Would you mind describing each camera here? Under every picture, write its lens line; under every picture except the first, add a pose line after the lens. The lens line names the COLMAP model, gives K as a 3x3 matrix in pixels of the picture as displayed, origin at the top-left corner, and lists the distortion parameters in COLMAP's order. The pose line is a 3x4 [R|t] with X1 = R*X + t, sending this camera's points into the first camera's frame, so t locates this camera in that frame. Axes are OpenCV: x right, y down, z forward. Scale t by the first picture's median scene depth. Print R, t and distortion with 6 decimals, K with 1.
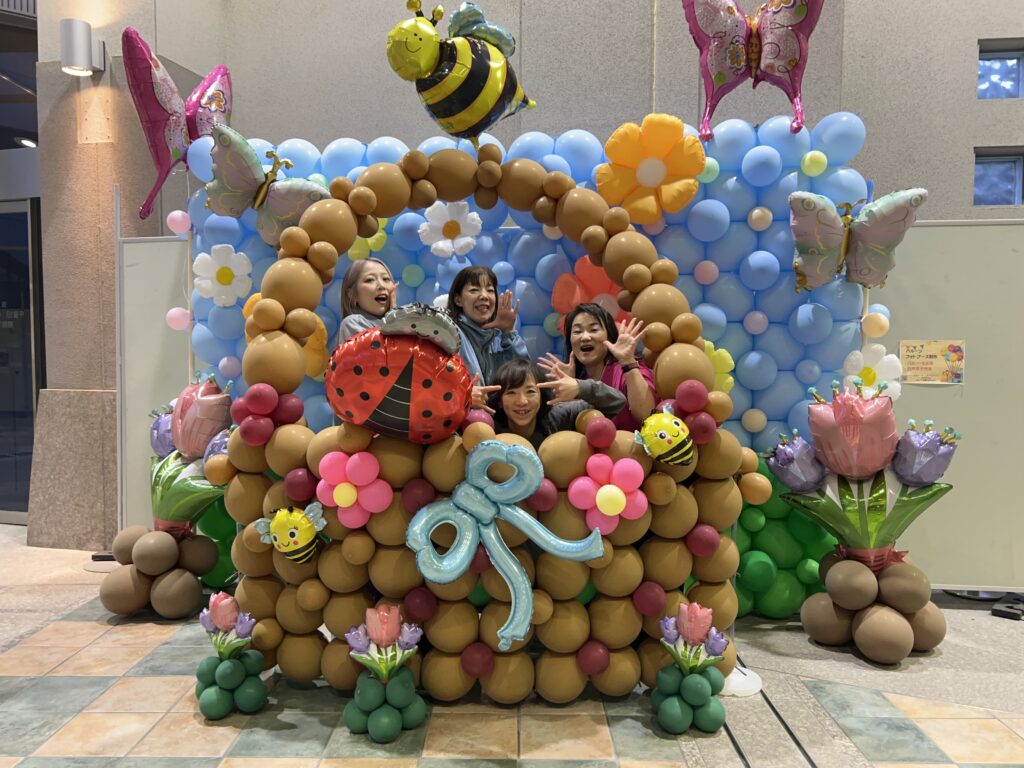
lens RADIAL K [[809.1, 0, 504.5], [0, 809.1, 390.9], [0, 0, 1]] dist [0.023077, -0.018553]
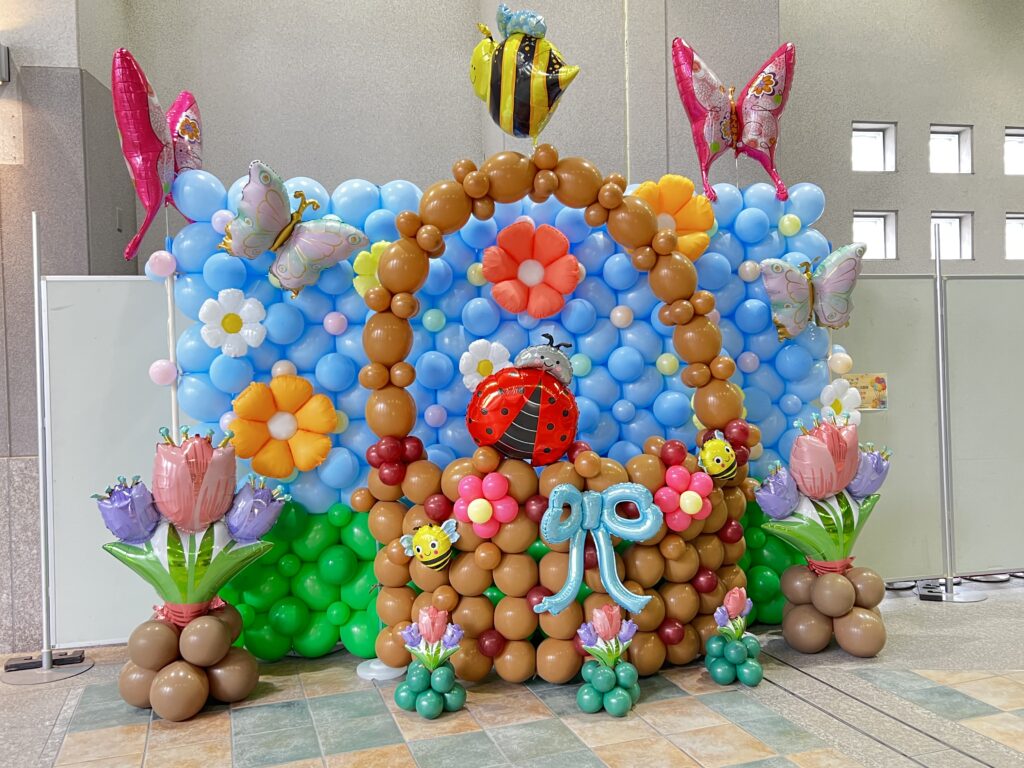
lens RADIAL K [[873.7, 0, 517.1], [0, 873.7, 387.0], [0, 0, 1]] dist [0.021693, -0.011532]
pose [[0.939923, -0.031850, 0.339898, -0.421830], [0.046437, 0.998313, -0.034865, -0.023333], [-0.338214, 0.048554, 0.939816, -0.035884]]
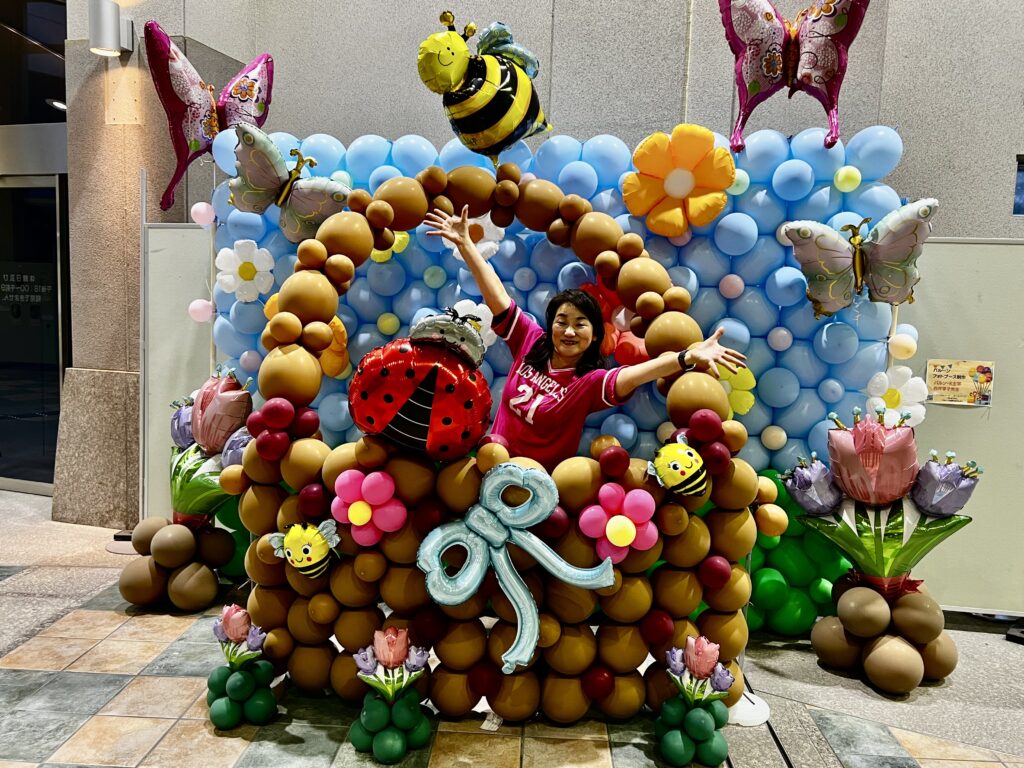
lens RADIAL K [[809.1, 0, 509.9], [0, 809.1, 379.0], [0, 0, 1]] dist [0.023077, -0.018553]
pose [[0.999103, 0.034109, -0.025089, 0.009177], [-0.033041, 0.998579, 0.041808, -0.068372], [0.026479, -0.040941, 0.998811, 0.006228]]
